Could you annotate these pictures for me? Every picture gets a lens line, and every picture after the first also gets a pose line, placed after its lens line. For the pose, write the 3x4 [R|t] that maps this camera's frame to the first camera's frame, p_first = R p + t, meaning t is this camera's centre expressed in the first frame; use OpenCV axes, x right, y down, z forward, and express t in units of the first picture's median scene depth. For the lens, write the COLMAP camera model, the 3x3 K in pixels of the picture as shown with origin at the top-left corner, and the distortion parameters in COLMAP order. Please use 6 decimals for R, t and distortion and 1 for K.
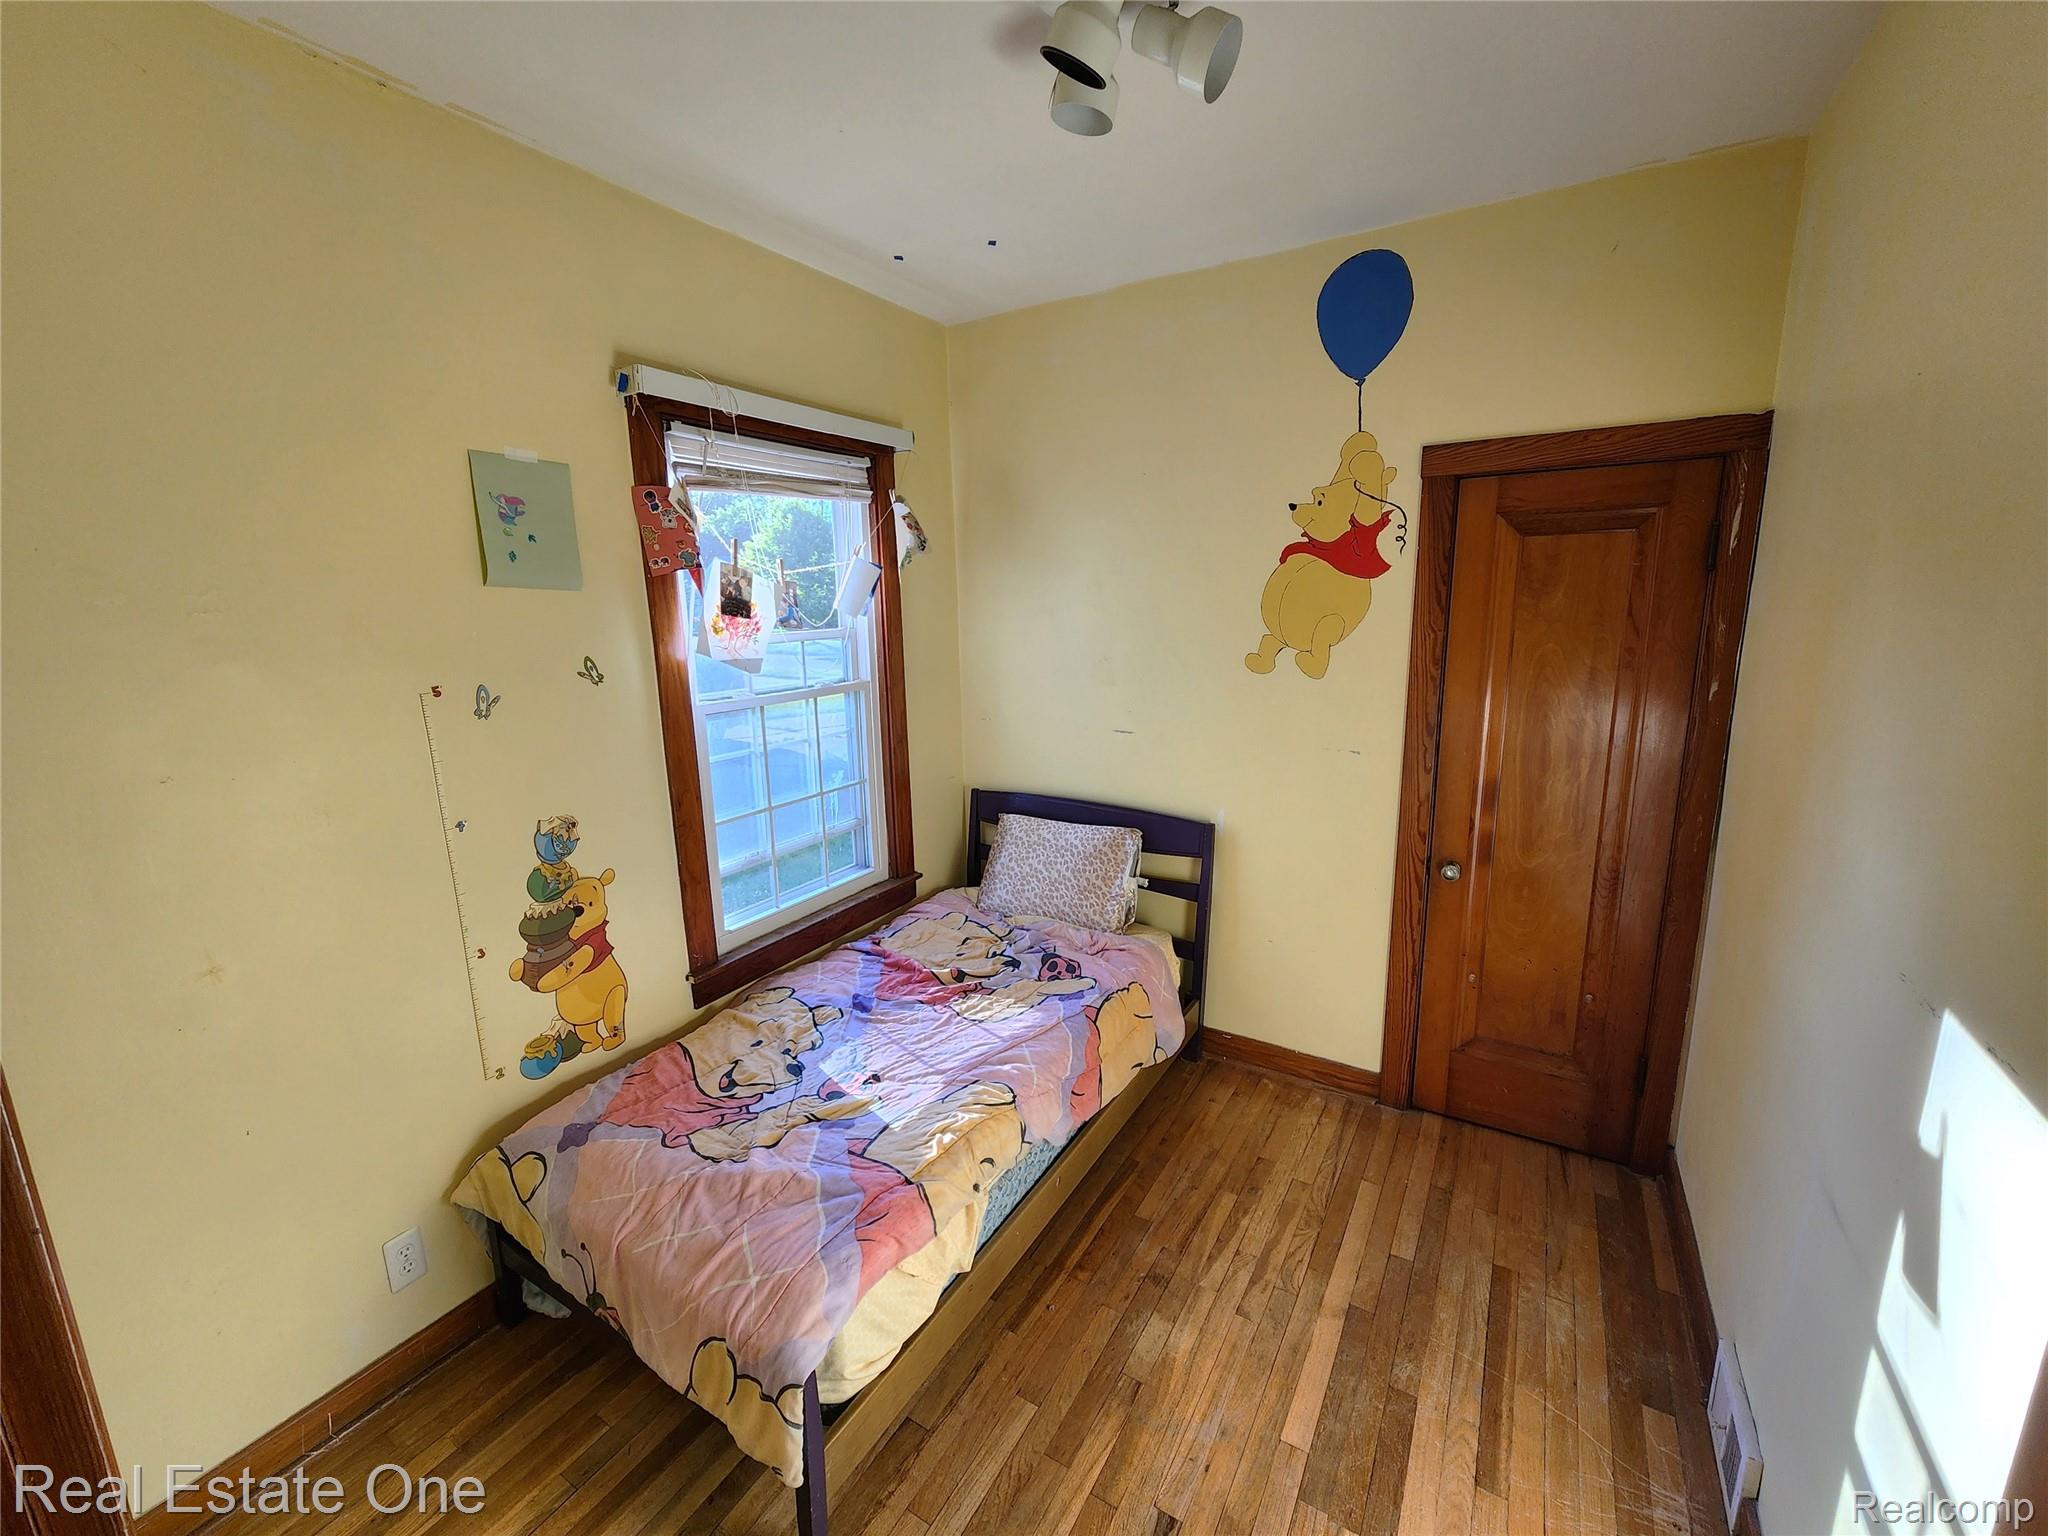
lens RADIAL K [[844.3, 0, 1015.2], [0, 844.3, 770.4], [0, 0, 1]] dist [0.005425, 0.000783]
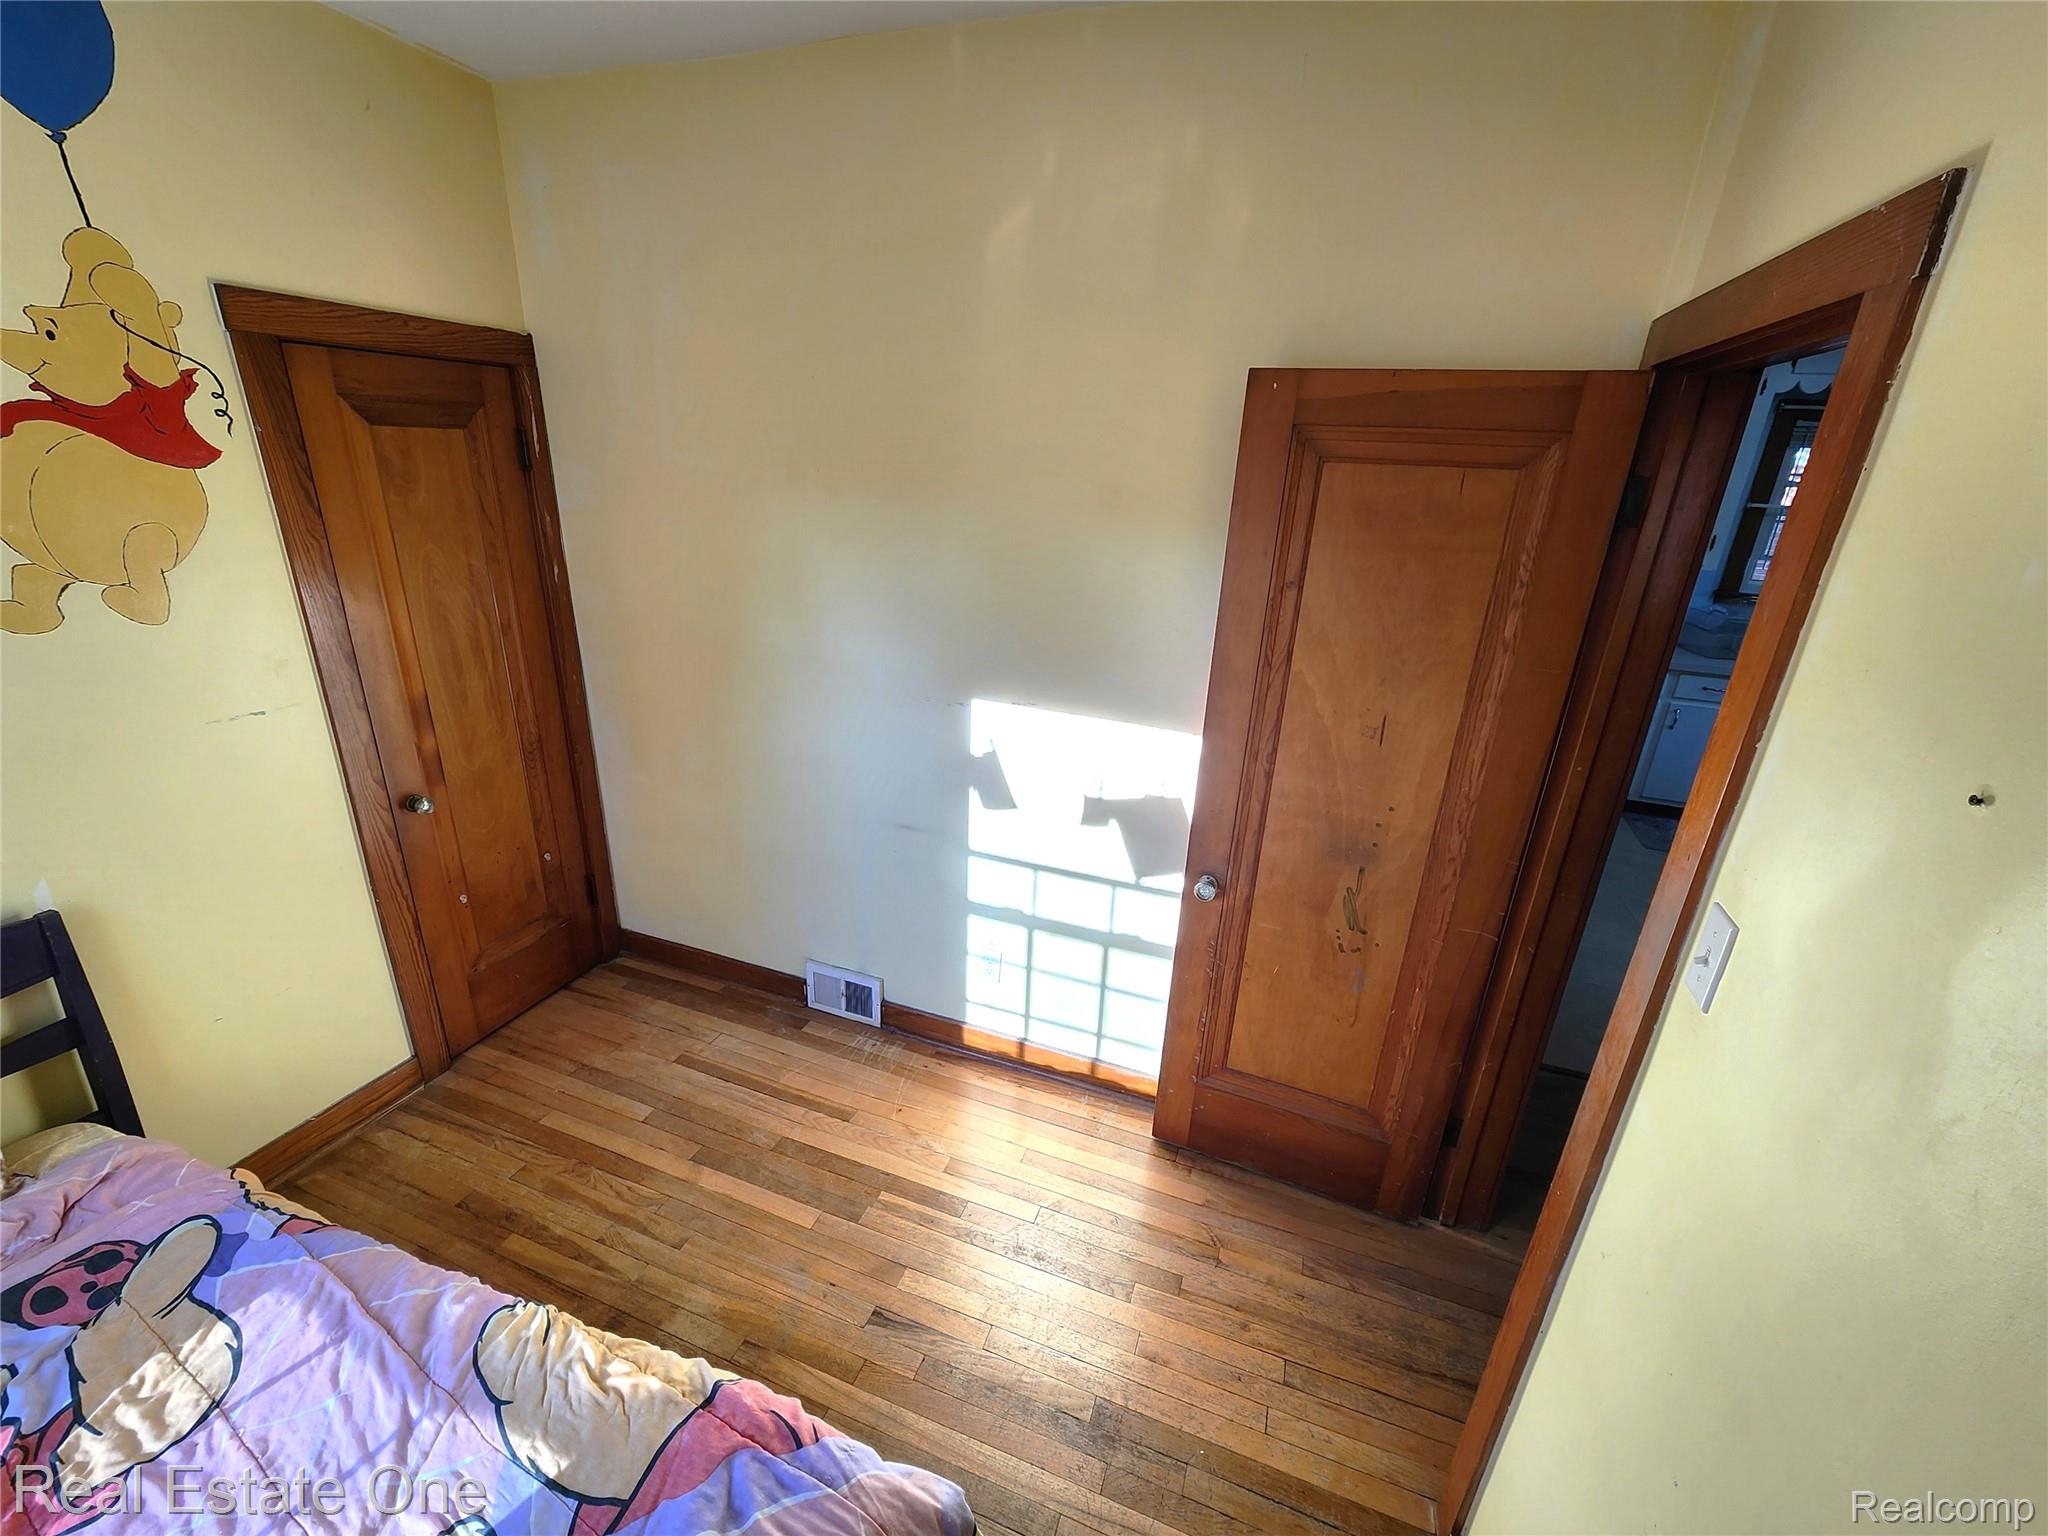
lens RADIAL K [[844.3, 0, 1015.2], [0, 844.3, 770.4], [0, 0, 1]] dist [0.005425, 0.000783]
pose [[-0.187947, -0.333107, 0.923967, -0.502884], [0.163988, 0.916884, 0.363911, -0.163633], [-0.968392, 0.219915, -0.117701, 0.552455]]
